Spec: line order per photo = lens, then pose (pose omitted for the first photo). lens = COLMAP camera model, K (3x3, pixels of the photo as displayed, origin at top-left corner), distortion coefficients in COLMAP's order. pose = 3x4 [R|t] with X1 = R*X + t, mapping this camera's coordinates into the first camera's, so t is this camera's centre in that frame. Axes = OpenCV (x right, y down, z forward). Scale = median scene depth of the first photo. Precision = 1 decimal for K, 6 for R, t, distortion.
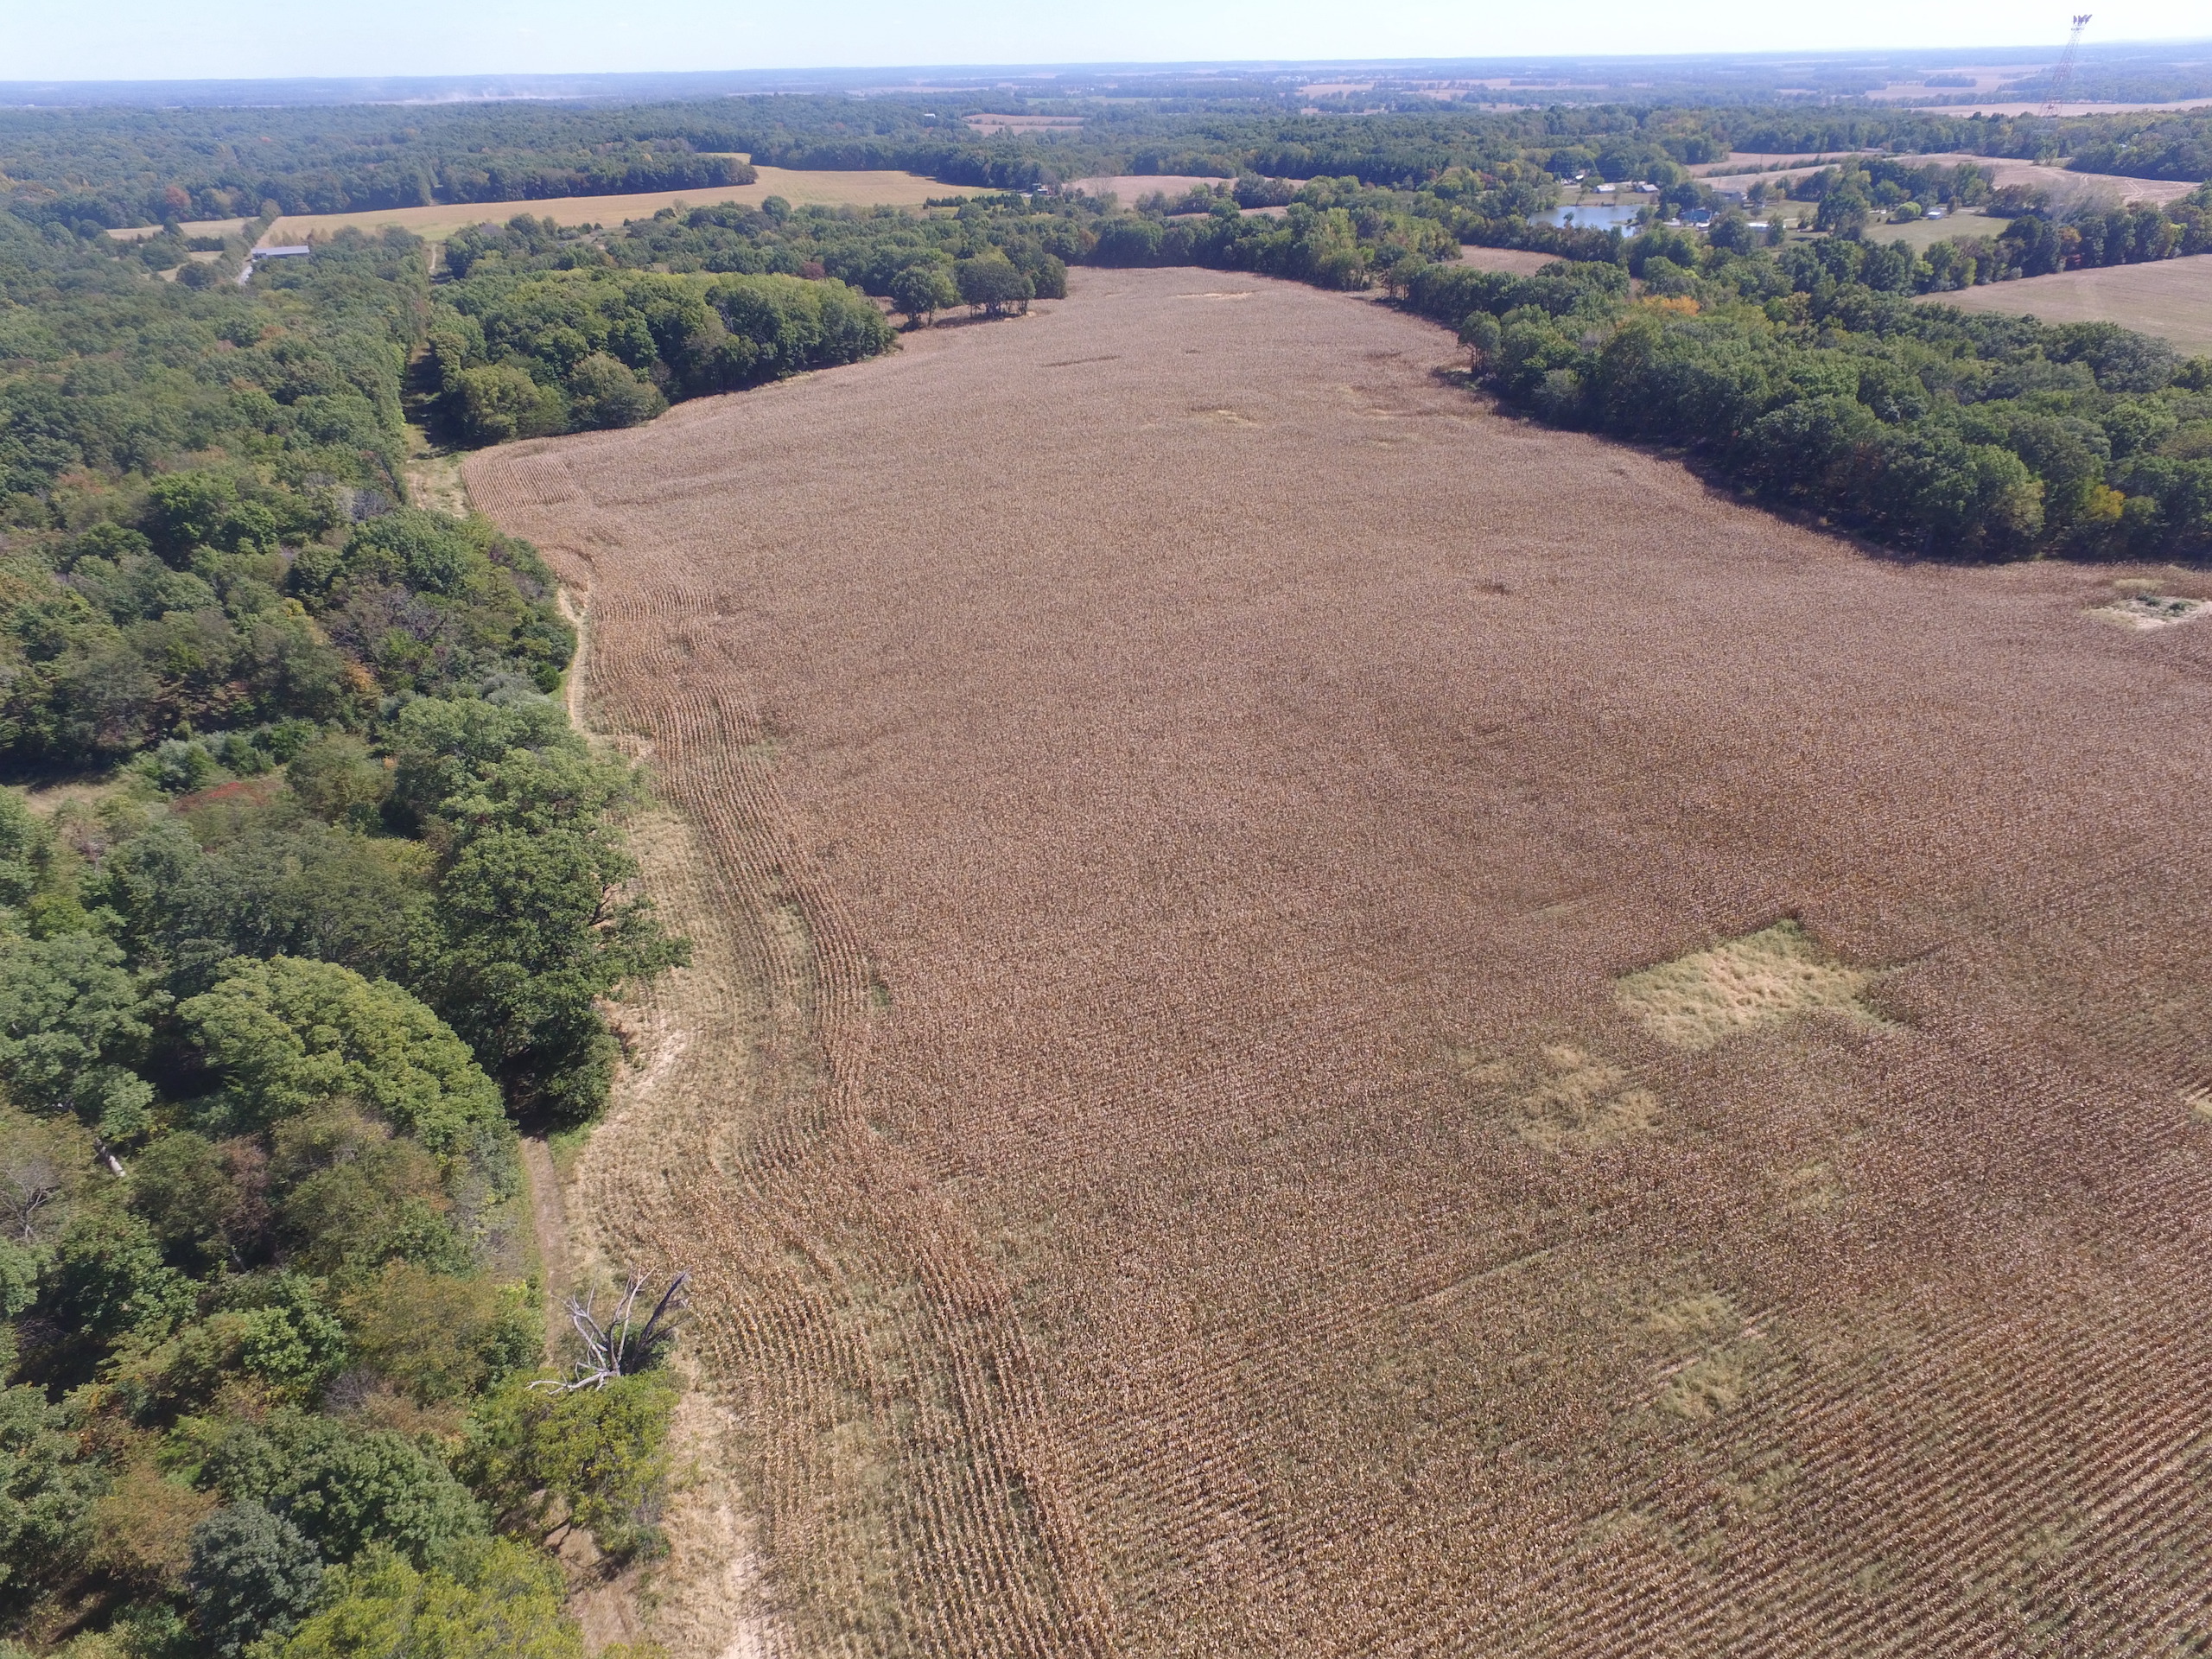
lens RADIAL K [[1284.0, 0, 1102.0], [0, 1284.0, 827.8], [0, 0, 1]] dist [-0.017257, 0.019217]
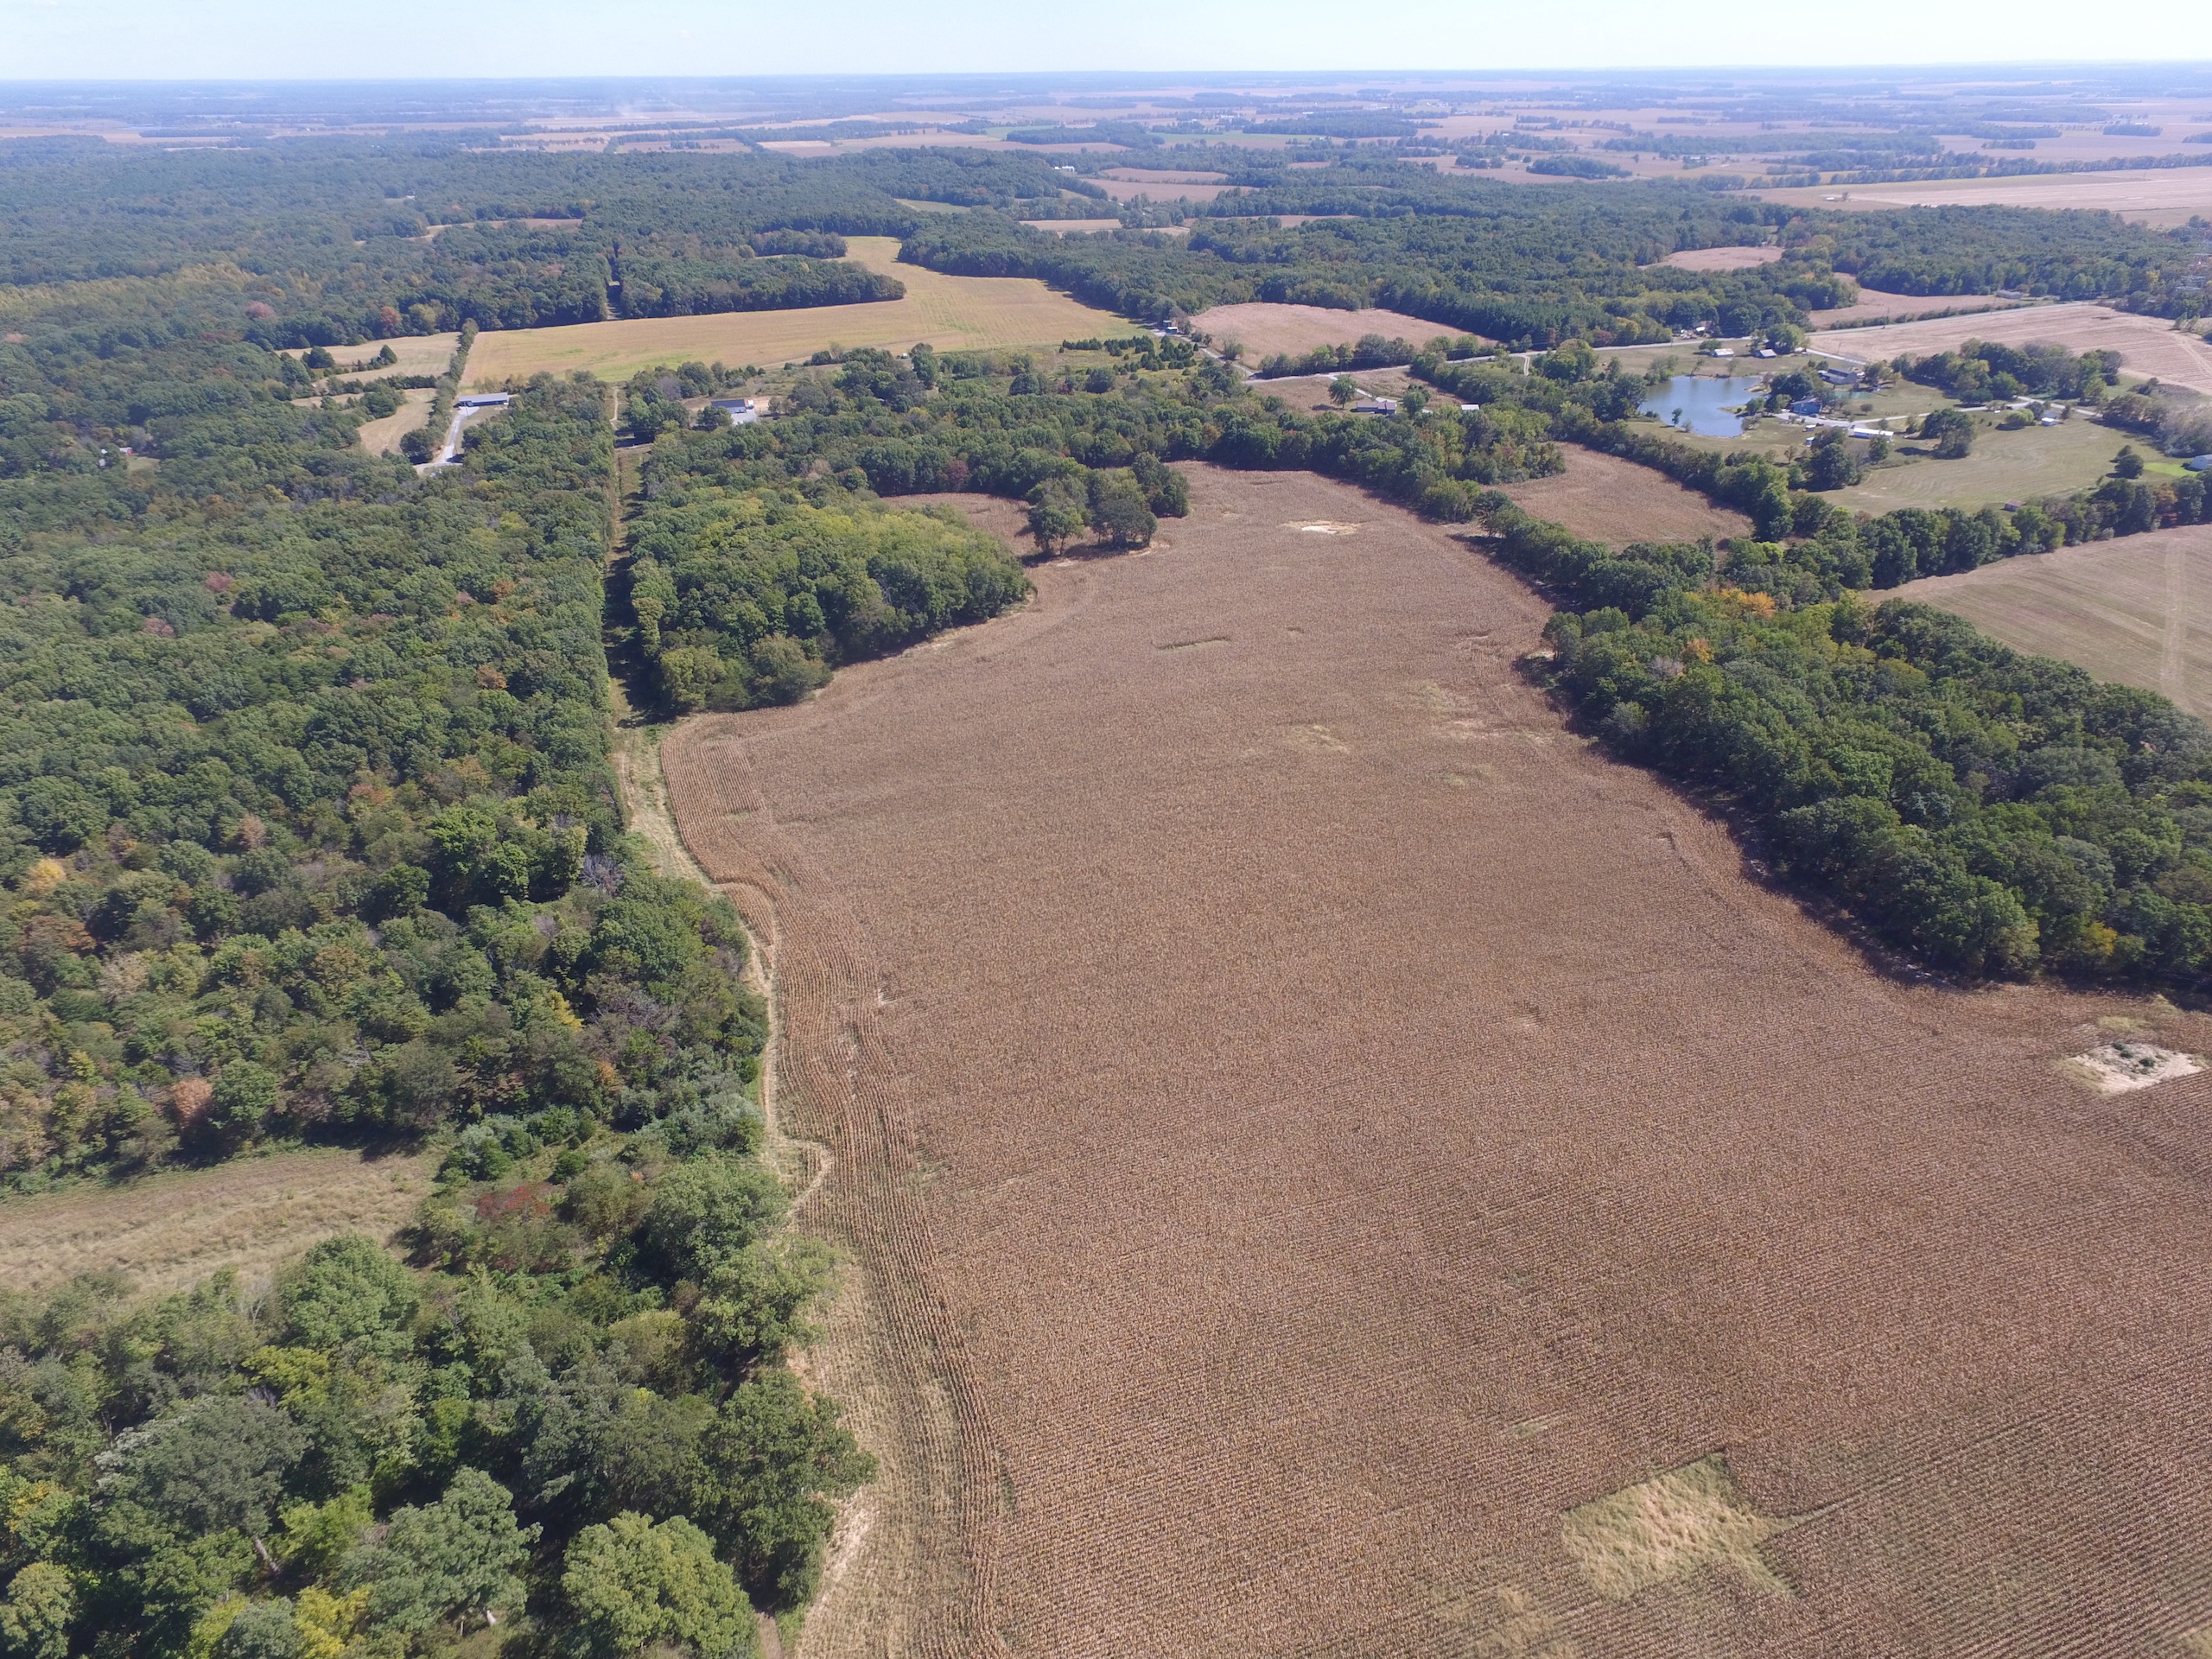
lens RADIAL K [[1284.0, 0, 1102.0], [0, 1284.0, 828.8], [0, 0, 1]] dist [-0.017257, 0.019217]
pose [[0.995525, 0.056935, -0.075421, -0.005349], [-0.056943, 0.998375, 0.002047, -0.292042], [0.075416, 0.002257, 0.997150, -0.176480]]
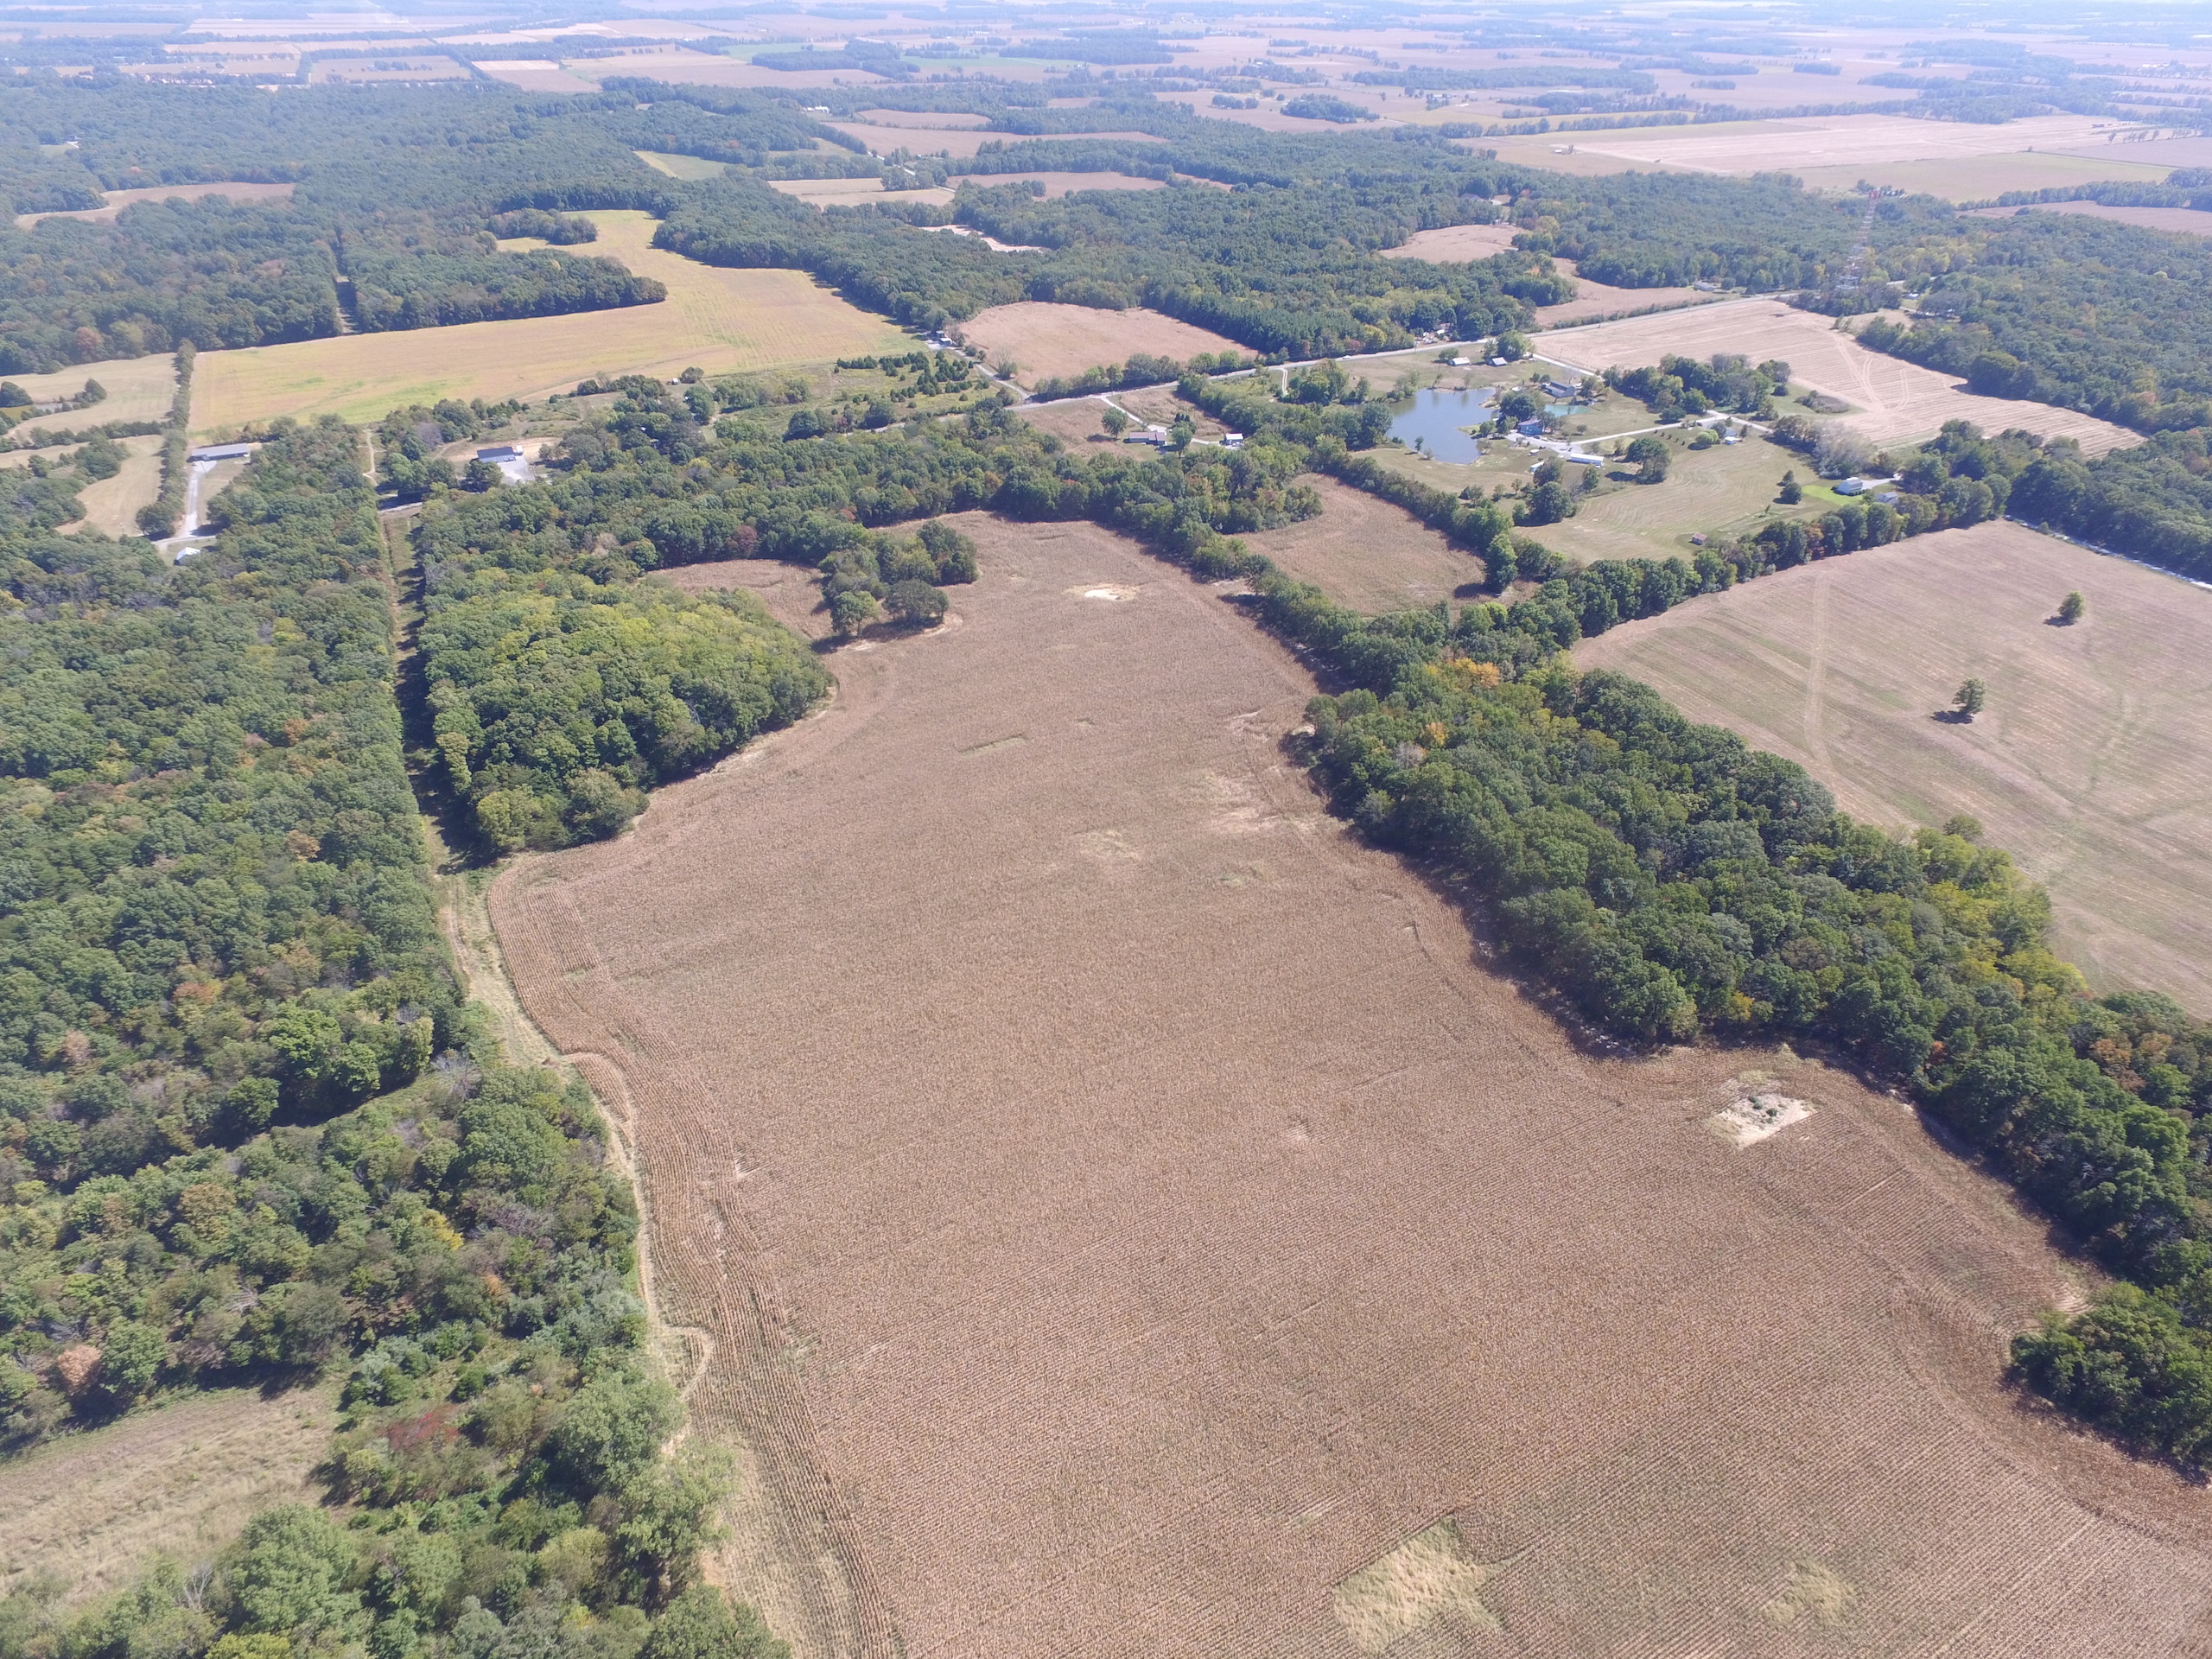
lens RADIAL K [[1284.0, 0, 1102.7], [0, 1284.0, 827.4], [0, 0, 1]] dist [-0.017257, 0.019217]
pose [[0.997069, -0.014936, 0.075037, -0.008976], [0.010605, 0.998273, 0.057781, -0.517024], [-0.075771, -0.056816, 0.995505, -0.312127]]
